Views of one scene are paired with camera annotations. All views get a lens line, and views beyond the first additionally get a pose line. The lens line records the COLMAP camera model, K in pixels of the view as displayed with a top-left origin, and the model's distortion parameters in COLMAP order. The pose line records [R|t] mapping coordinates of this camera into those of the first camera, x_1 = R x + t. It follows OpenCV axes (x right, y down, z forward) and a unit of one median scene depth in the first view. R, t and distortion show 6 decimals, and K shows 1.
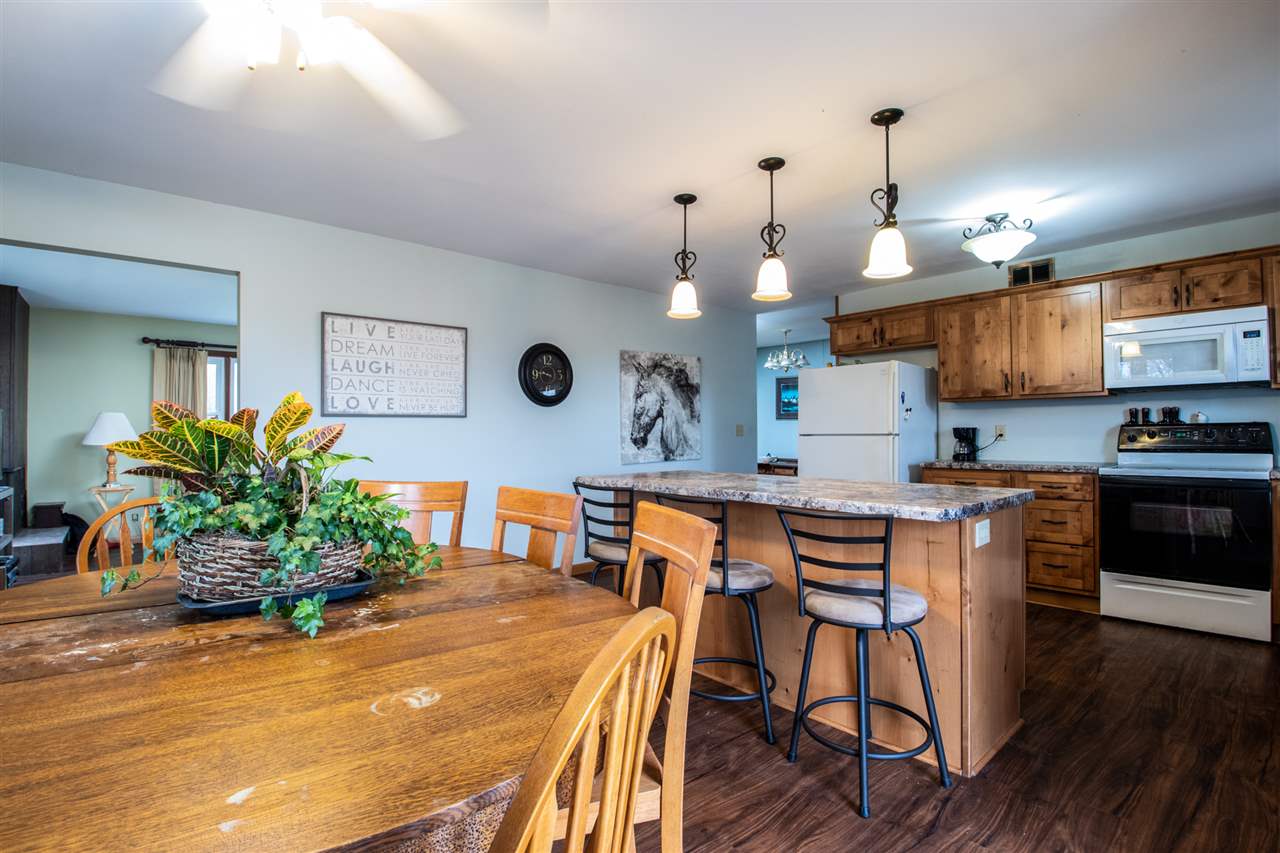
lens RADIAL K [[603.6, 0, 640.0], [0, 603.6, 426.5], [0, 0, 1]] dist [0.018015, -0.023272]
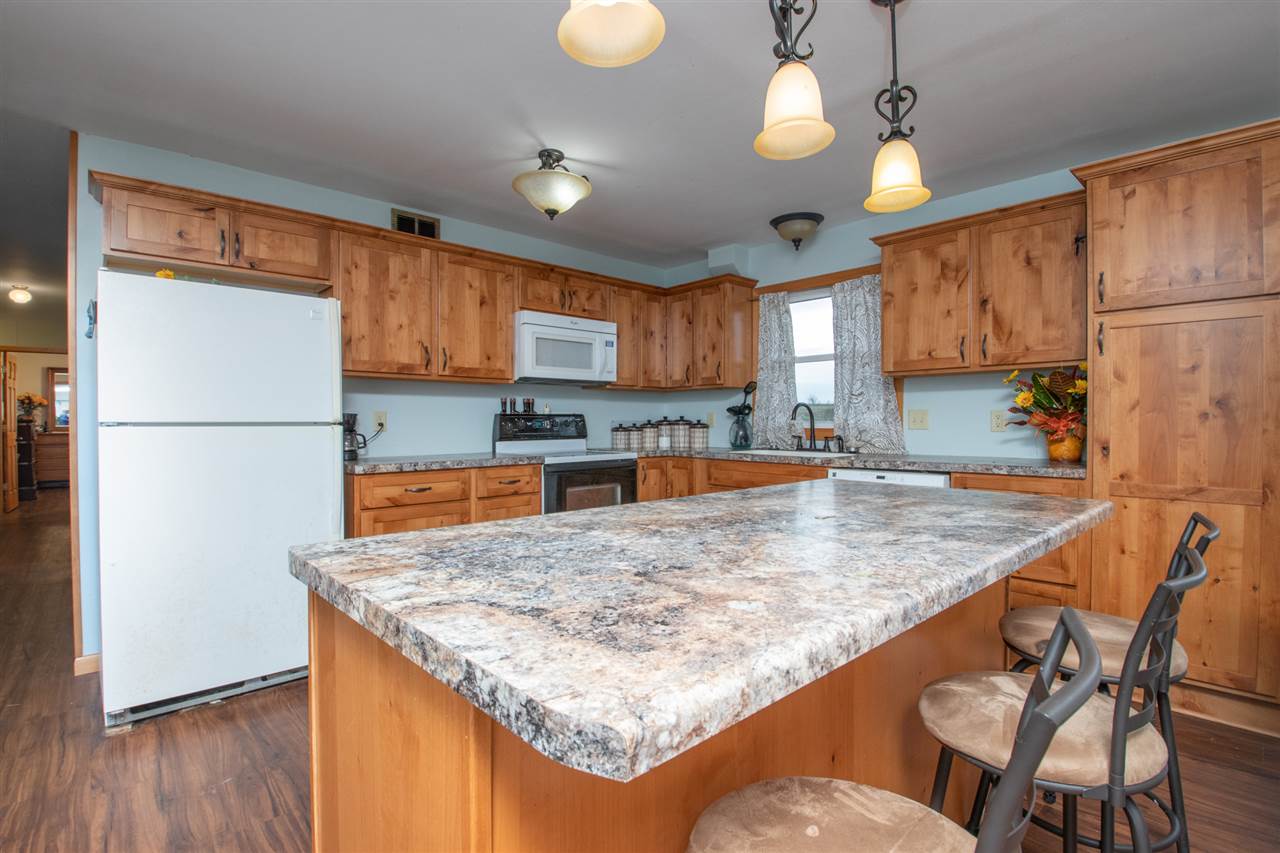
lens RADIAL K [[603.6, 0, 640.0], [0, 603.6, 426.5], [0, 0, 1]] dist [0.018015, -0.023272]
pose [[-0.026421, -0.006568, 0.999629, -0.206575], [-0.013304, 0.999892, 0.006218, 0.008901], [-0.999562, -0.013135, -0.026505, 0.796926]]
